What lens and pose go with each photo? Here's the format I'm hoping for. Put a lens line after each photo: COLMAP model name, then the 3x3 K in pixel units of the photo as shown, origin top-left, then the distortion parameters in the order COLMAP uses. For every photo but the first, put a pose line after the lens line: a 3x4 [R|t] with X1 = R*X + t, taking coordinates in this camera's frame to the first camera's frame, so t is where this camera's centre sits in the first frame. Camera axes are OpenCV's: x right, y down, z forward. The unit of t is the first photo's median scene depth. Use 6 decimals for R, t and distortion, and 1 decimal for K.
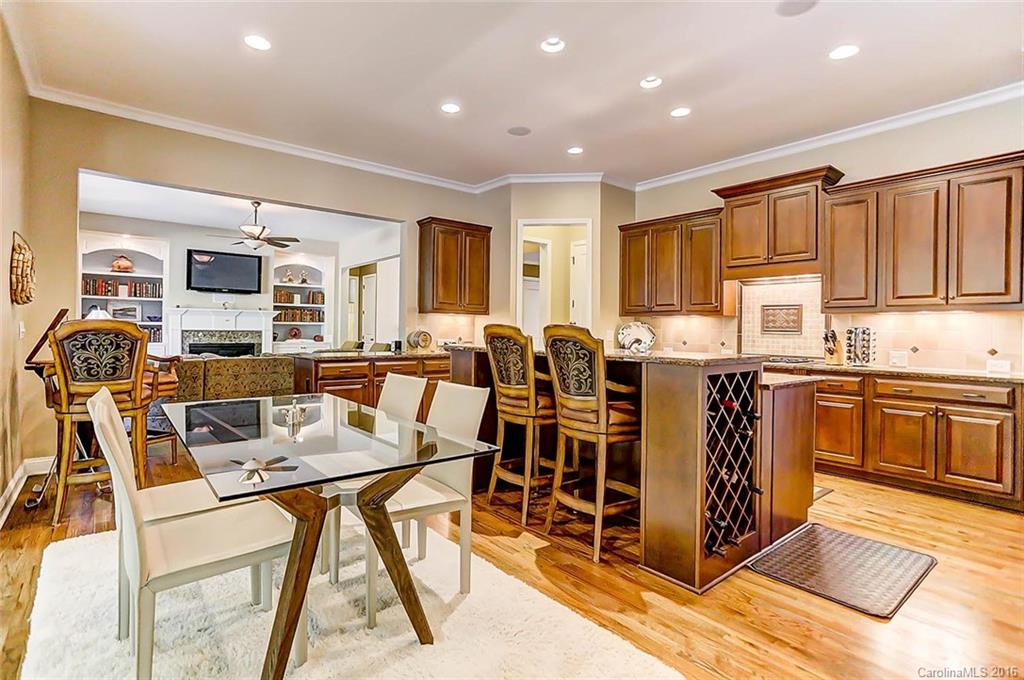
lens RADIAL K [[505.7, 0, 514.0], [0, 505.7, 333.5], [0, 0, 1]] dist [-0.018192, 0.008130]
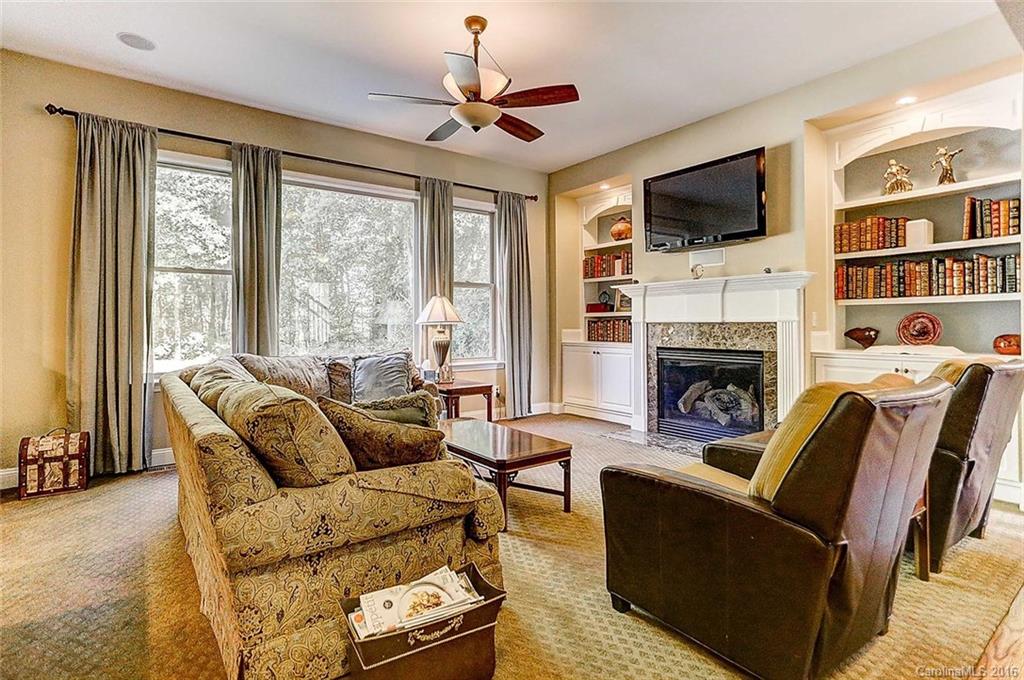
lens RADIAL K [[505.7, 0, 524.3], [0, 505.7, 318.2], [0, 0, 1]] dist [-0.018192, 0.008130]
pose [[-0.057710, -0.022021, -0.998091, -0.076600], [-0.000791, 0.999757, -0.022012, 0.000570], [0.998333, -0.000481, -0.057713, 0.900533]]
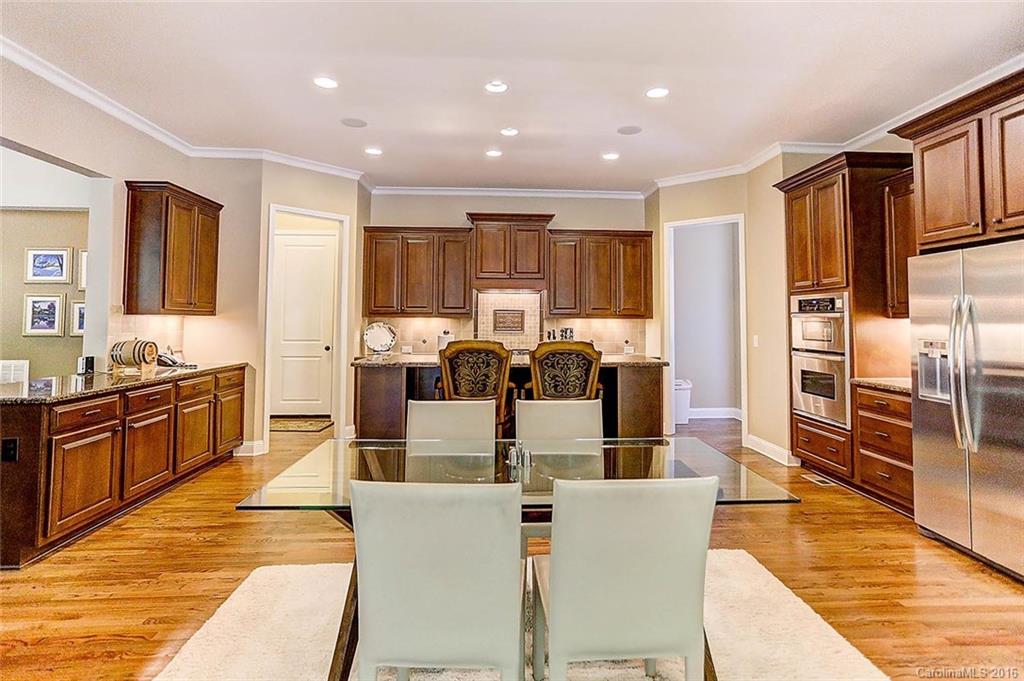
lens RADIAL K [[505.7, 0, 525.8], [0, 505.7, 294.6], [0, 0, 1]] dist [-0.018192, 0.008130]
pose [[0.591802, 0.030542, 0.805505, -0.285109], [0.008051, 0.999008, -0.043794, -0.022509], [-0.806044, 0.032403, 0.590969, 0.111797]]
